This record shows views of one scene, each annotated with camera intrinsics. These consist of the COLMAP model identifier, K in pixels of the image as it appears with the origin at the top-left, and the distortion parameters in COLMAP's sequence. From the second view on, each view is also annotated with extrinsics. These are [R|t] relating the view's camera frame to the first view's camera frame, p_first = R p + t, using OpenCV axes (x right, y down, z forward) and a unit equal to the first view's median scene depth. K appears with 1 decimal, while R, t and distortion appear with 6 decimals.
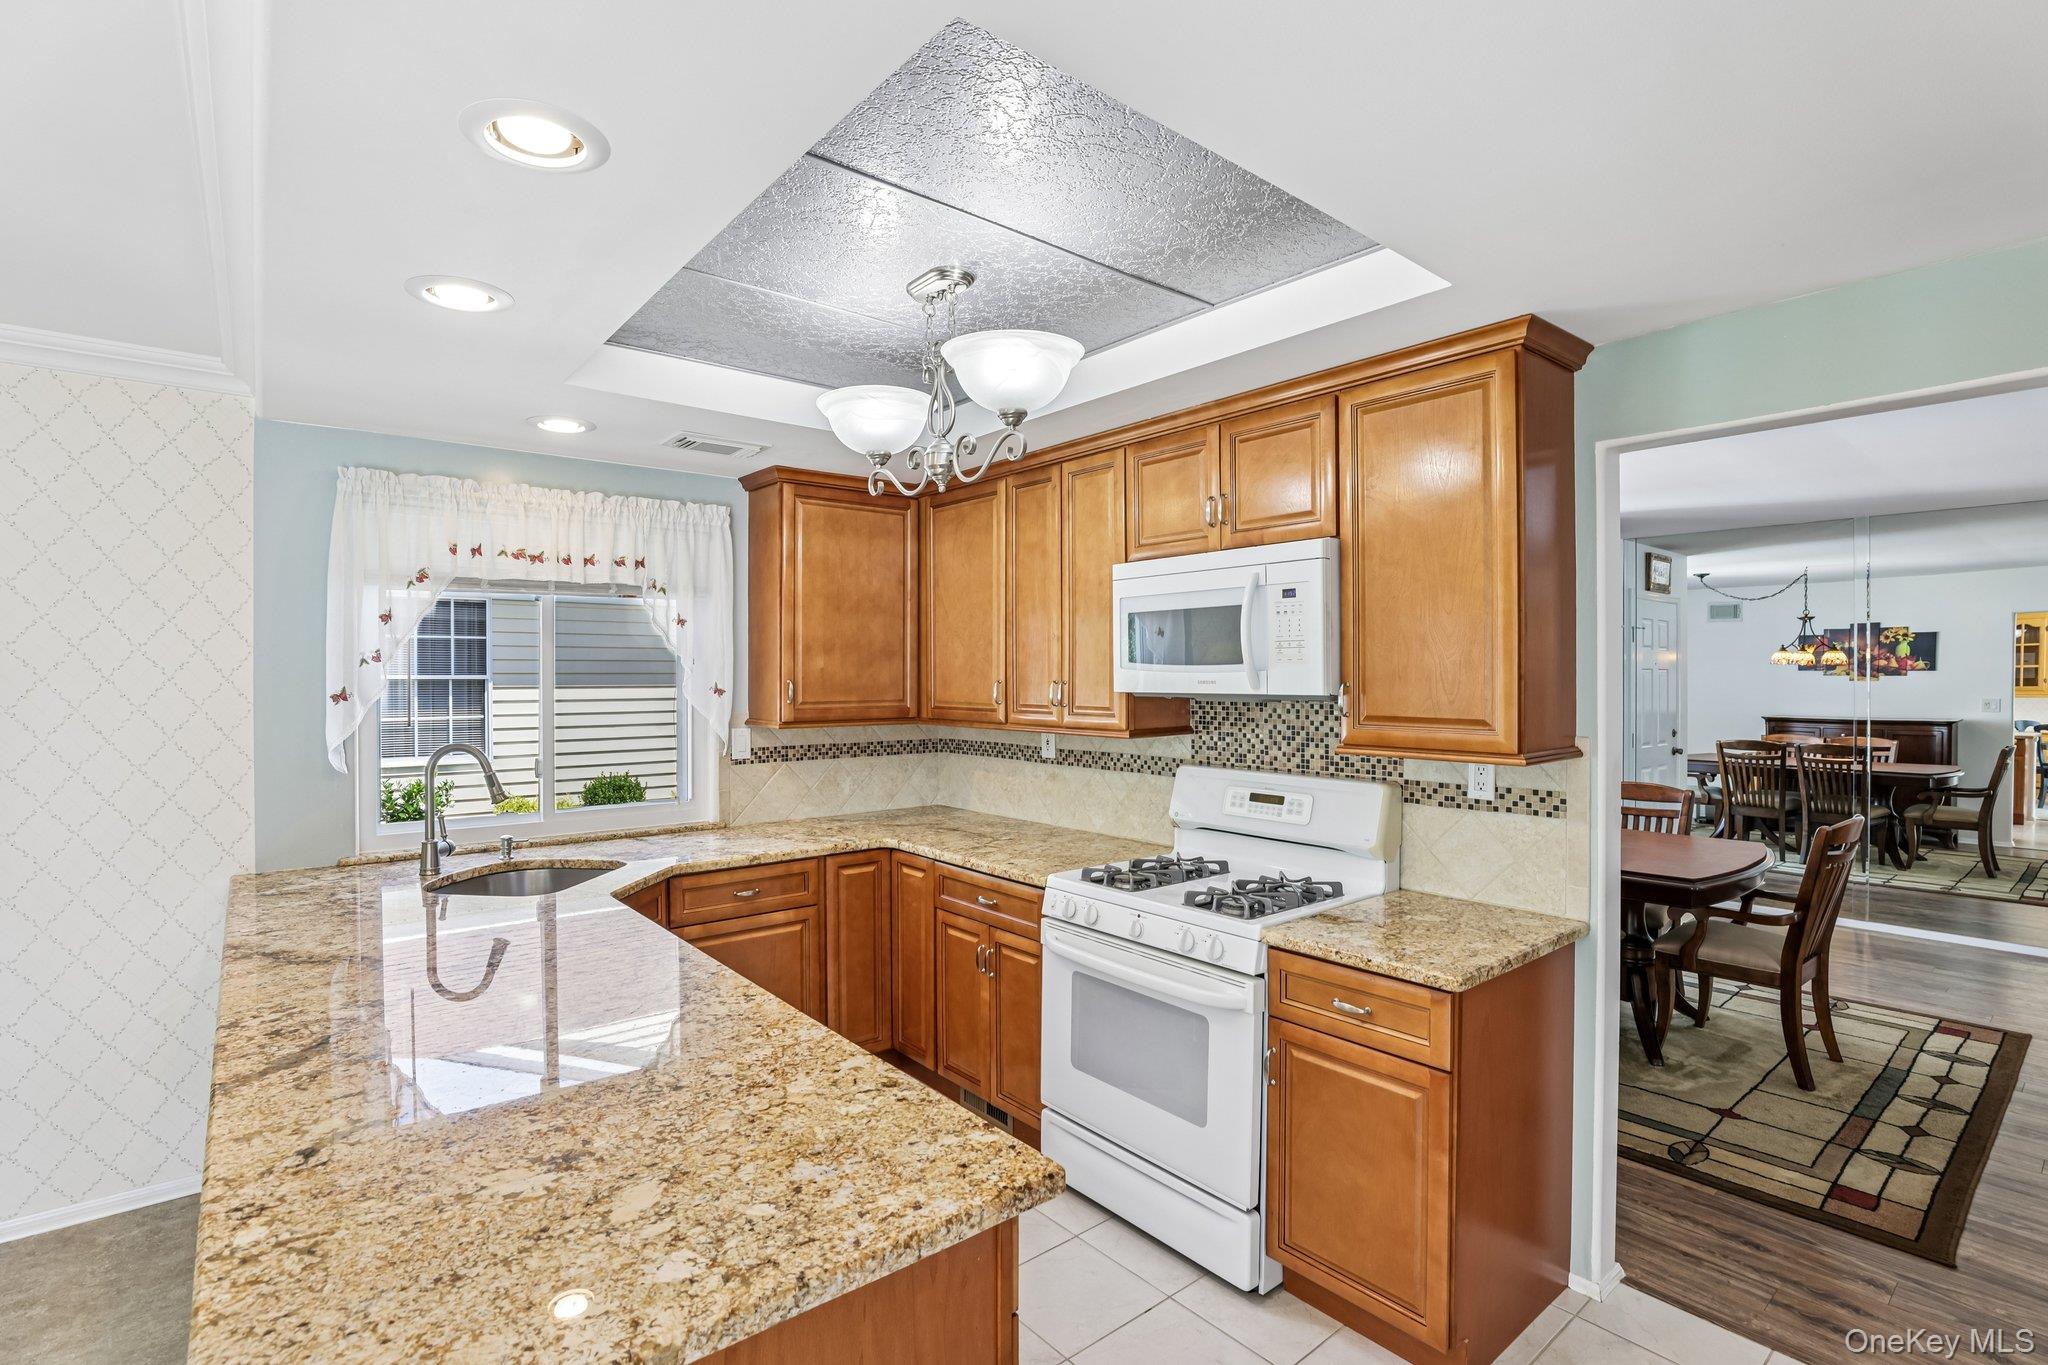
lens RADIAL K [[940.9, 0, 1004.2], [0, 940.9, 684.8], [0, 0, 1]] dist [-0.036415, 0.011416]
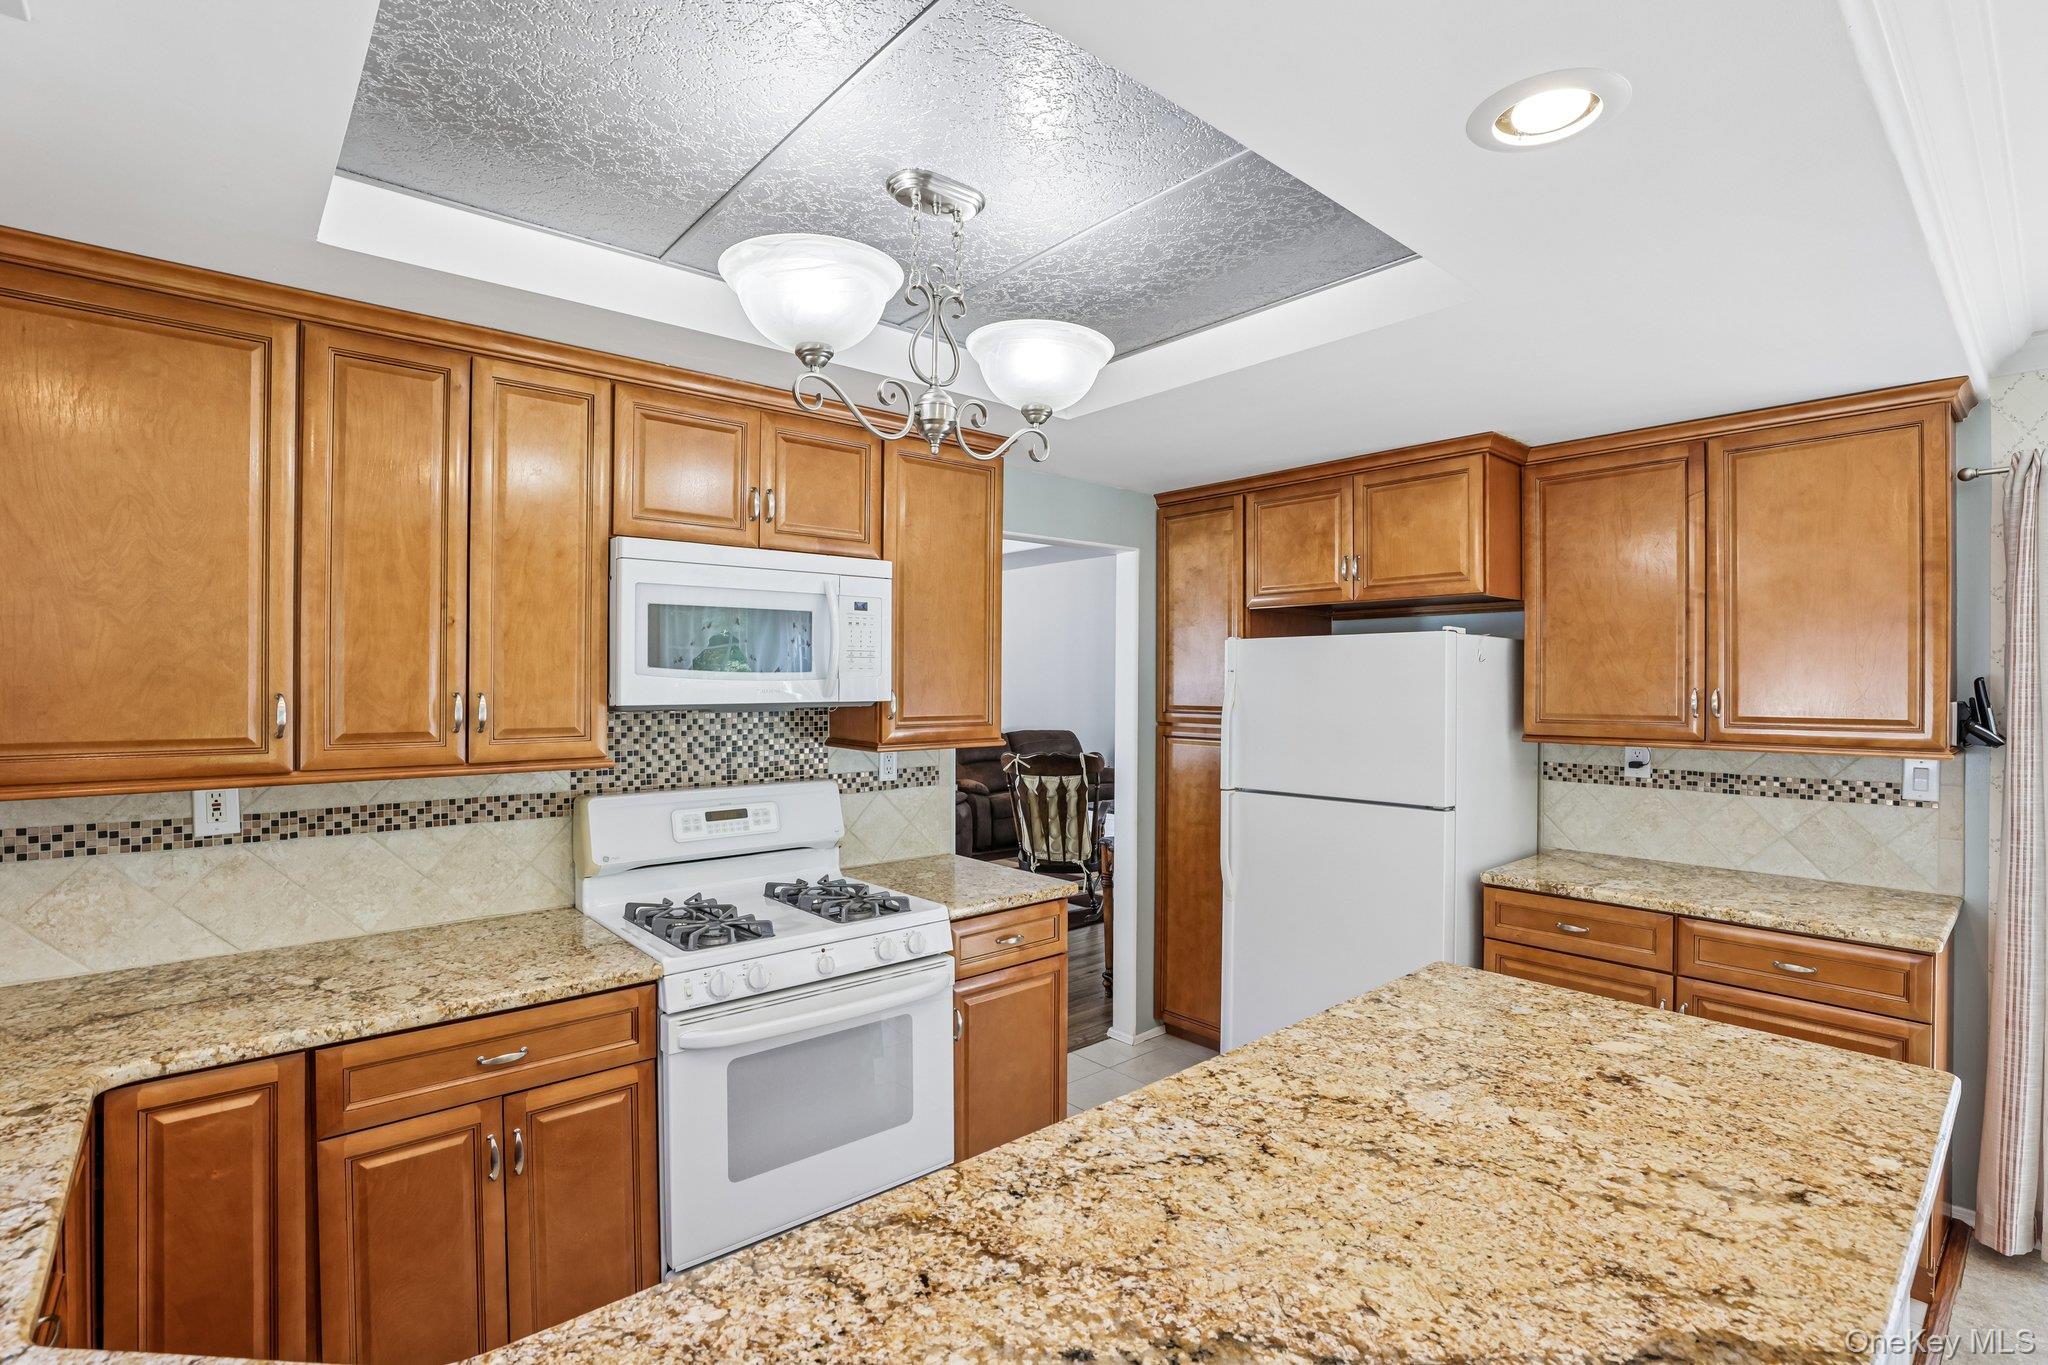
lens RADIAL K [[940.9, 0, 1032.4], [0, 940.9, 681.6], [0, 0, 1]] dist [-0.036415, 0.011416]
pose [[-0.033060, 0.000216, 0.999453, -0.642971], [0.010930, 0.999940, 0.000145, -0.008436], [-0.999394, 0.010929, -0.033060, 0.697448]]
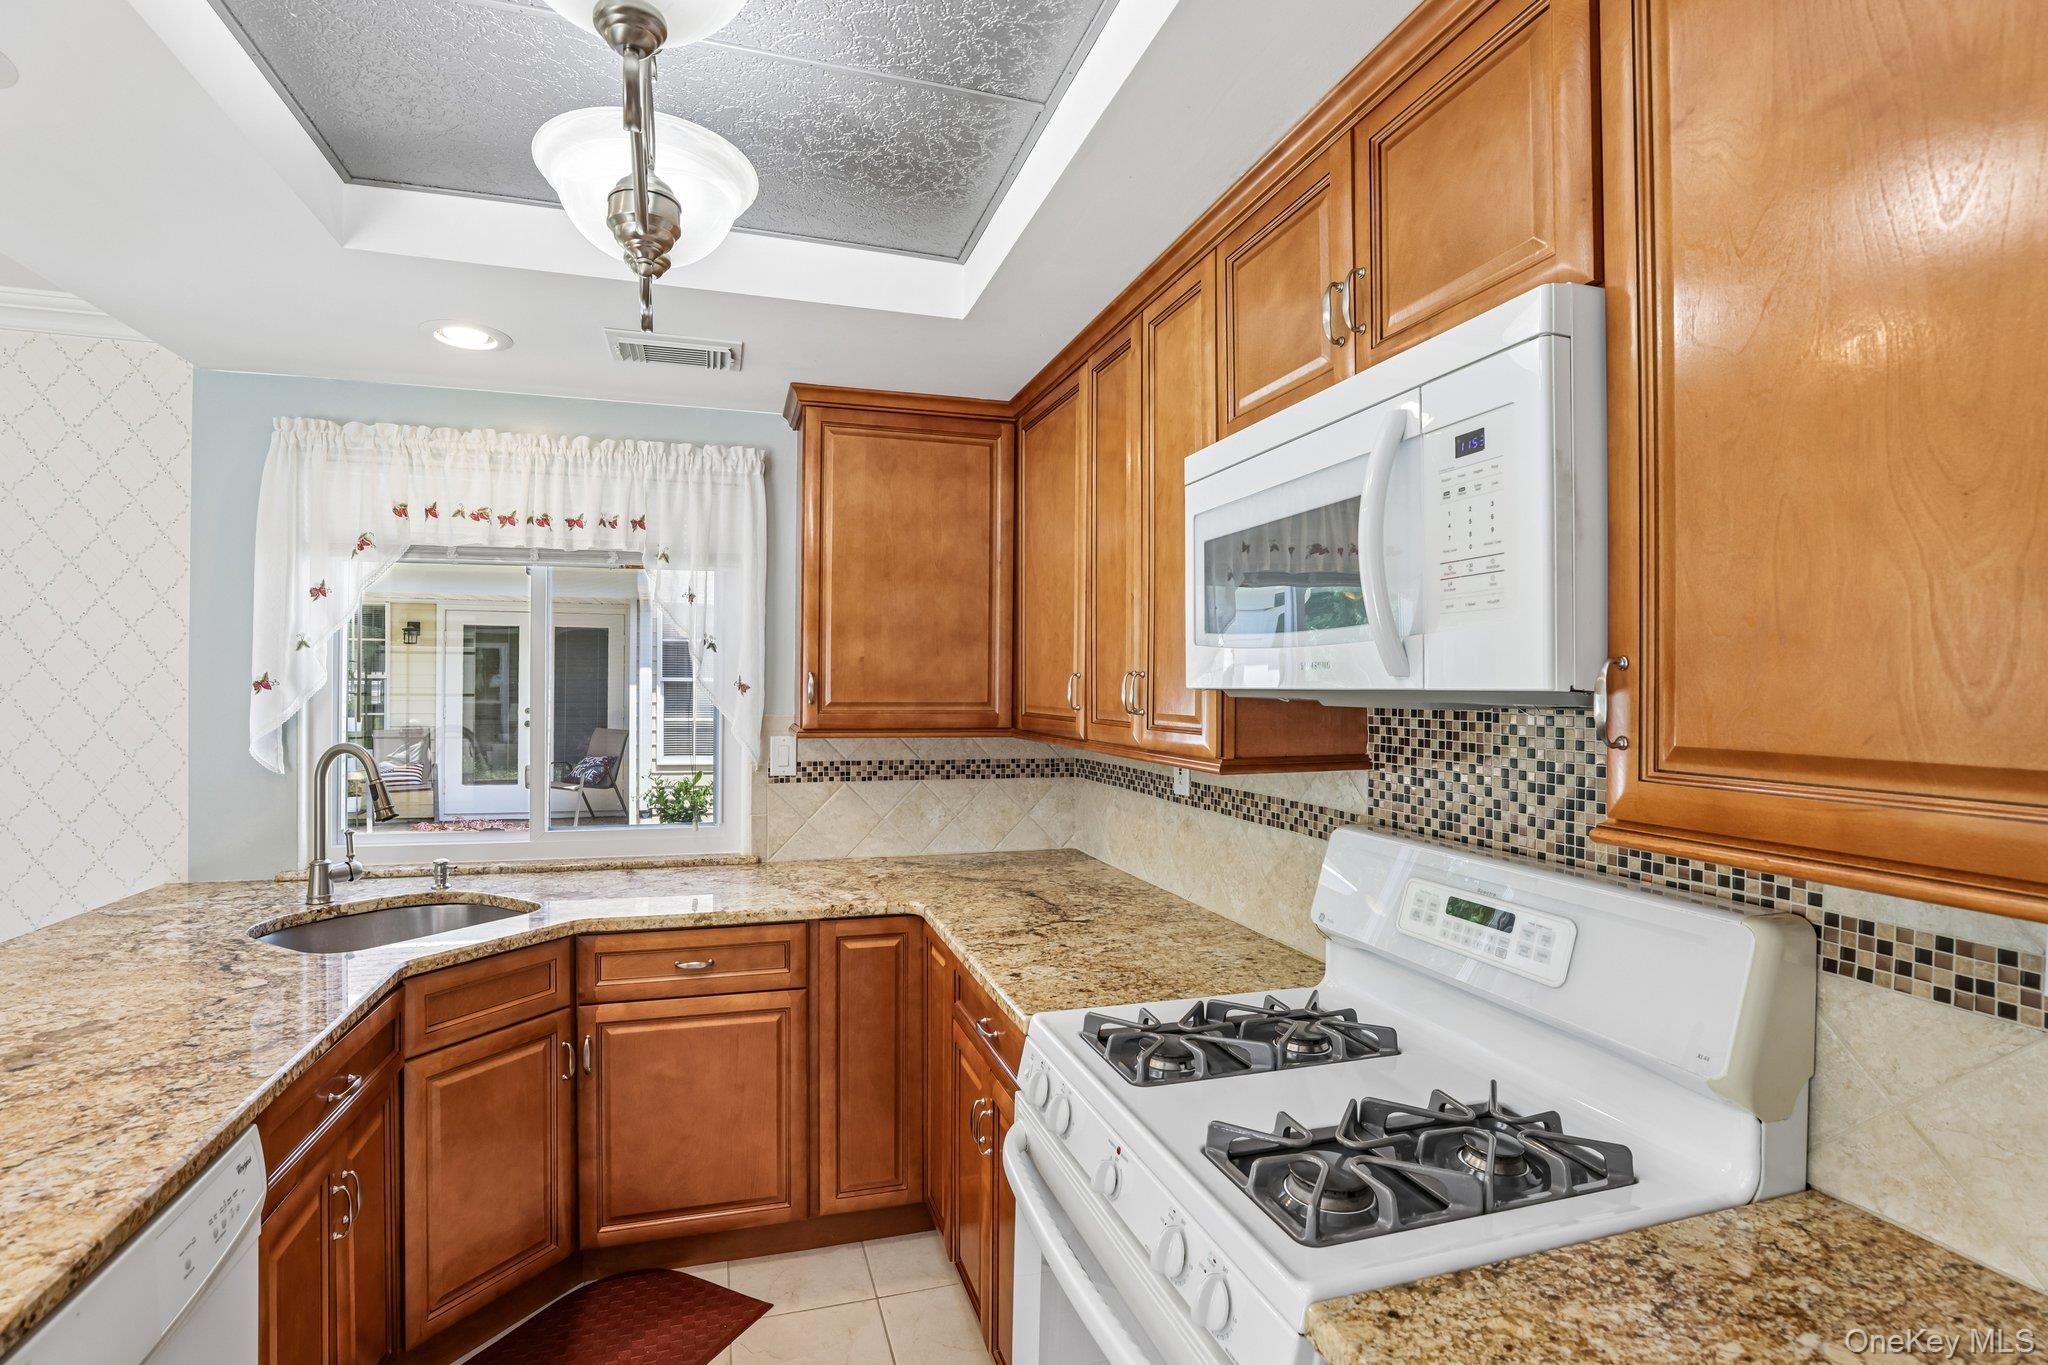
lens RADIAL K [[940.9, 0, 991.9], [0, 940.9, 686.3], [0, 0, 1]] dist [-0.036415, 0.011416]
pose [[0.923780, 0.008863, -0.382821, 0.223085], [-0.013465, 0.999866, -0.009342, 0.013053], [0.382687, 0.013784, 0.923775, 0.450704]]
